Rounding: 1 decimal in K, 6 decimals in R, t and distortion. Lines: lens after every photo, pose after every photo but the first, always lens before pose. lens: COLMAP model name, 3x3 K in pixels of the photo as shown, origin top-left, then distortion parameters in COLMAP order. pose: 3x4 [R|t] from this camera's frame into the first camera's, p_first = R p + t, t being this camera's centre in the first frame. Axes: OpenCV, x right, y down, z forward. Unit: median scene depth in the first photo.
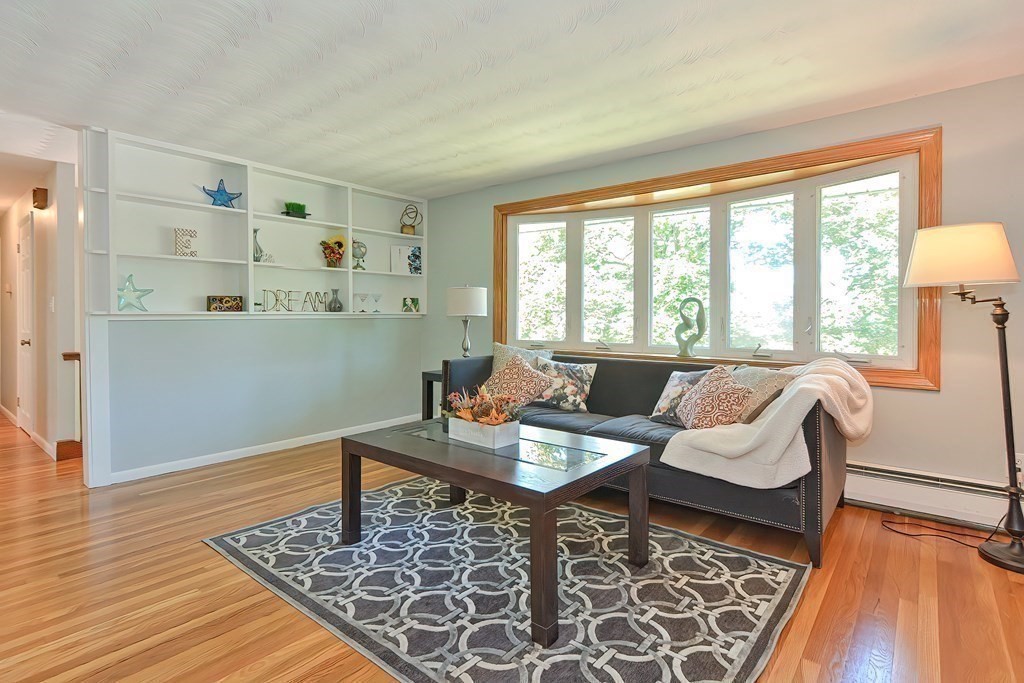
lens RADIAL K [[510.7, 0, 511.4], [0, 510.7, 321.9], [0, 0, 1]] dist [-0.013184, 0.000455]
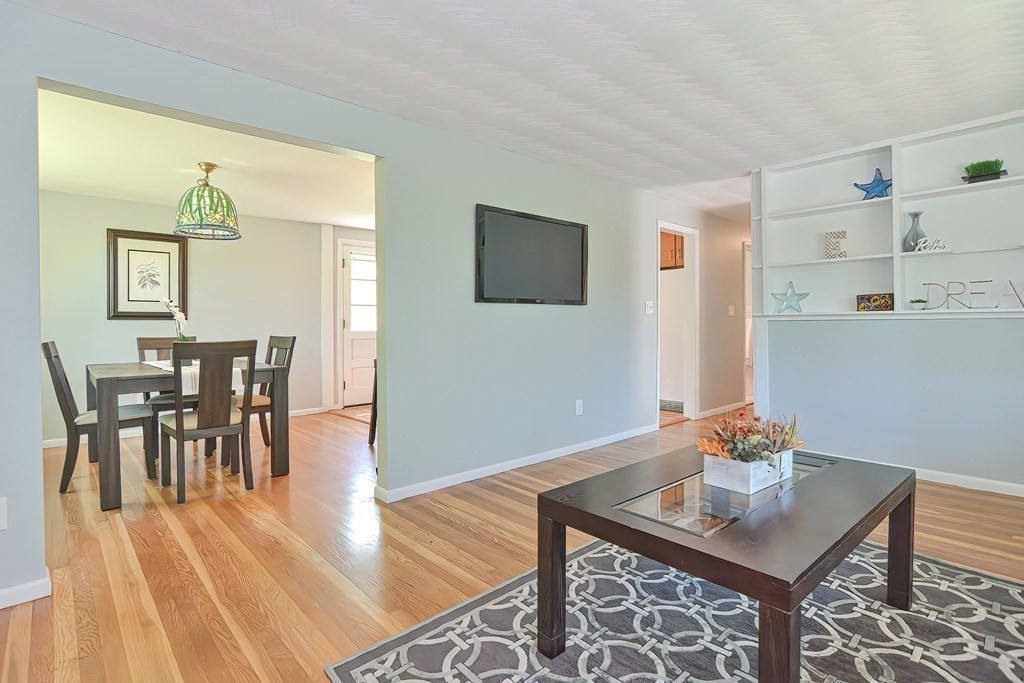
lens RADIAL K [[510.7, 0, 511.4], [0, 510.7, 321.9], [0, 0, 1]] dist [-0.013184, 0.000455]
pose [[-0.132129, -0.004149, -0.991224, 0.401259], [-0.005503, 0.999979, -0.003452, 0.006029], [0.991217, 0.004998, -0.132149, 0.420180]]
